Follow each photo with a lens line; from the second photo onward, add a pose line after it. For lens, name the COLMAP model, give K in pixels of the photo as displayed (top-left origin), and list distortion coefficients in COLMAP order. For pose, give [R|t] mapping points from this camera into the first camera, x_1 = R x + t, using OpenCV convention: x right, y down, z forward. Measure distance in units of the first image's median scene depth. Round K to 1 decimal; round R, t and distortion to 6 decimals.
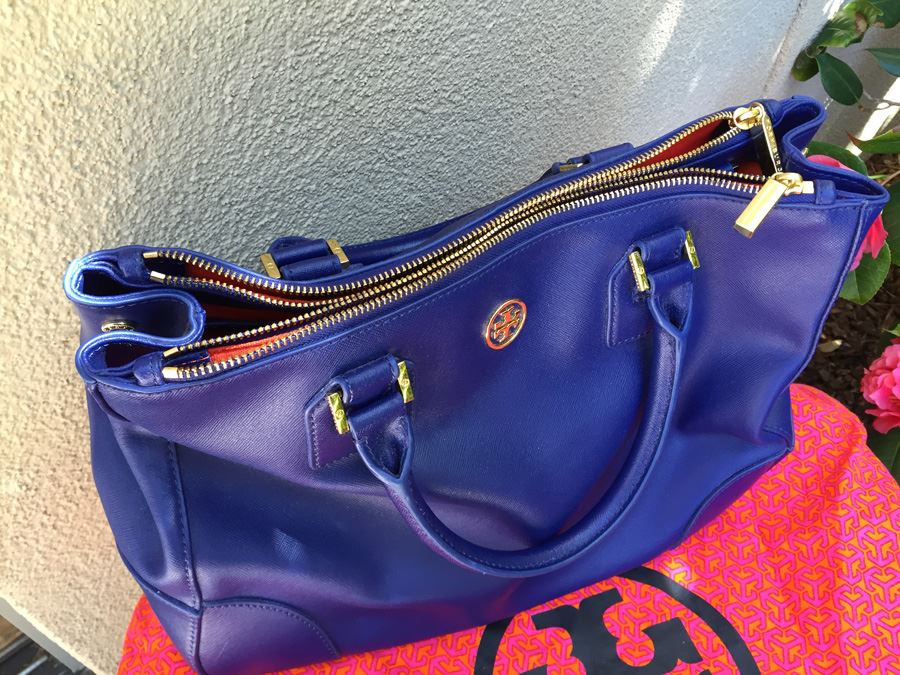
lens RADIAL K [[690.2, 0, 445.8], [0, 690.2, 333.9], [0, 0, 1]] dist [0.005315, -0.044388]
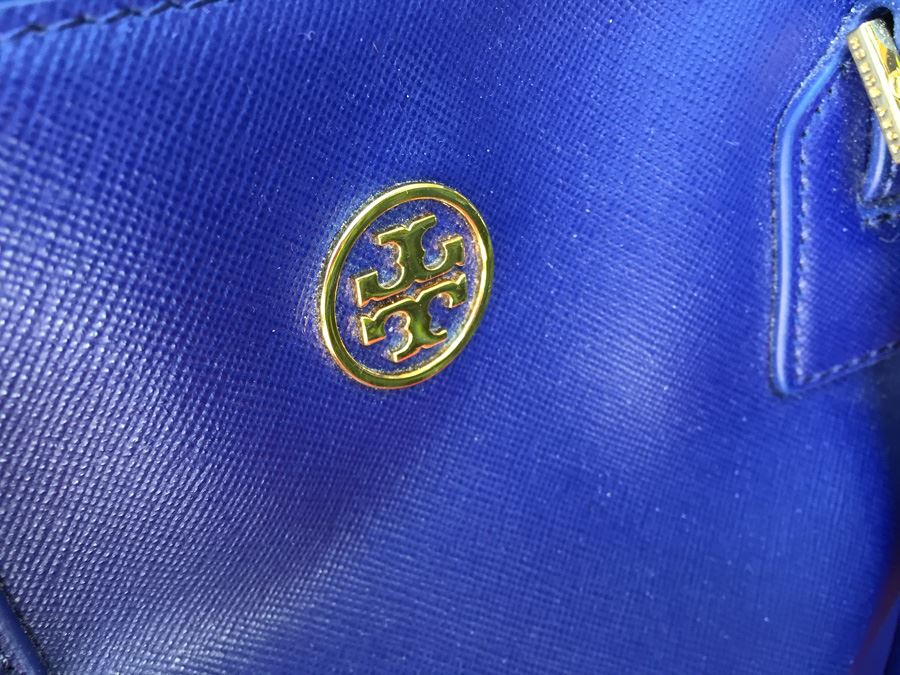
lens RADIAL K [[690.2, 0, 450.1], [0, 690.2, 337.7], [0, 0, 1]] dist [0.005315, -0.044388]
pose [[0.995735, -0.036131, -0.084892, 0.120565], [0.021236, 0.985177, -0.170219, 0.047822], [0.089784, 0.167690, 0.981743, 0.717356]]
